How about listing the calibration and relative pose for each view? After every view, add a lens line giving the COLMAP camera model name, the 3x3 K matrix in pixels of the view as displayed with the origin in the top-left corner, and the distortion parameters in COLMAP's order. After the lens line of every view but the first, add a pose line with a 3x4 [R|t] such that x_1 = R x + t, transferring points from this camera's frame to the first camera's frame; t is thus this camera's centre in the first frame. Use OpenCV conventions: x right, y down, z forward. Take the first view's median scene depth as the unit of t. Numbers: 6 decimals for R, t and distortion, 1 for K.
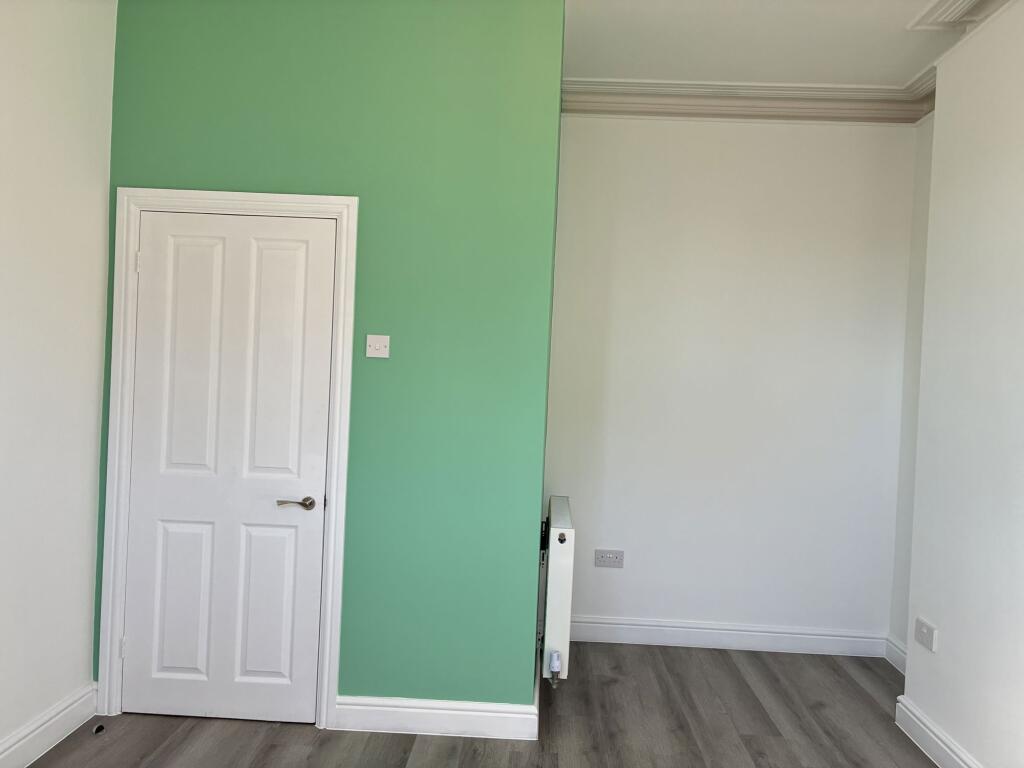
lens RADIAL K [[765.3, 0, 516.8], [0, 765.3, 382.5], [0, 0, 1]] dist [0.026441, -0.038052]
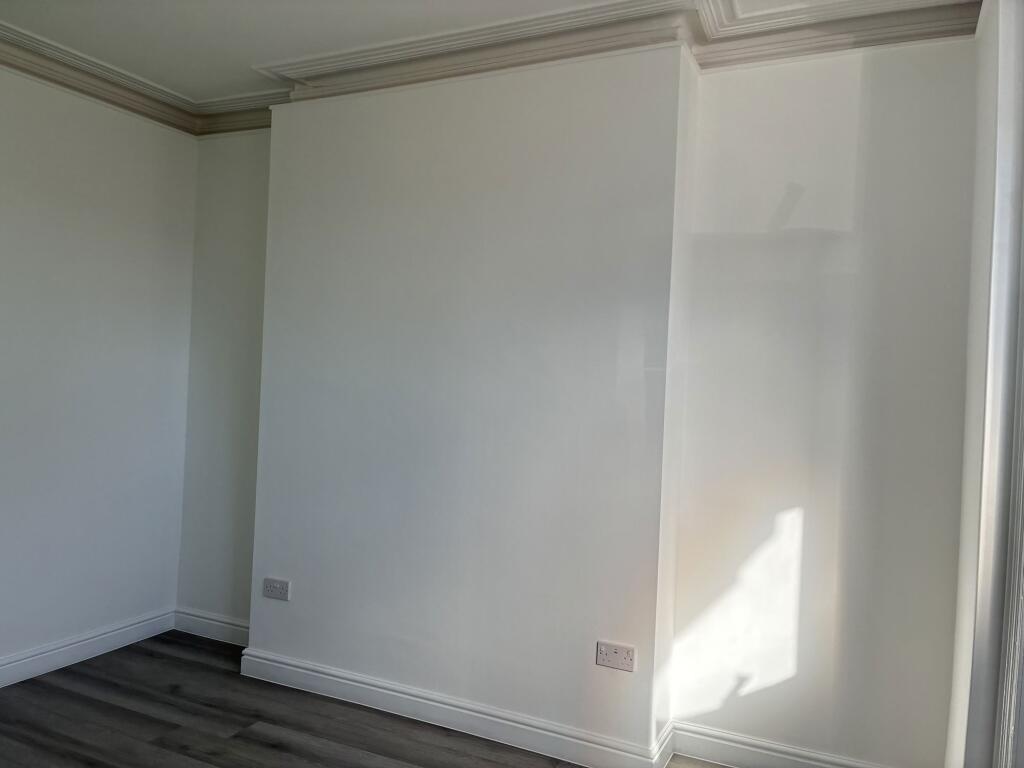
lens RADIAL K [[765.3, 0, 517.6], [0, 765.3, 383.7], [0, 0, 1]] dist [0.026441, -0.038052]
pose [[0.403880, -0.037133, 0.914058, -0.335820], [-0.007518, 0.999007, 0.043906, -0.041010], [-0.914781, -0.024605, 0.403200, 0.149564]]
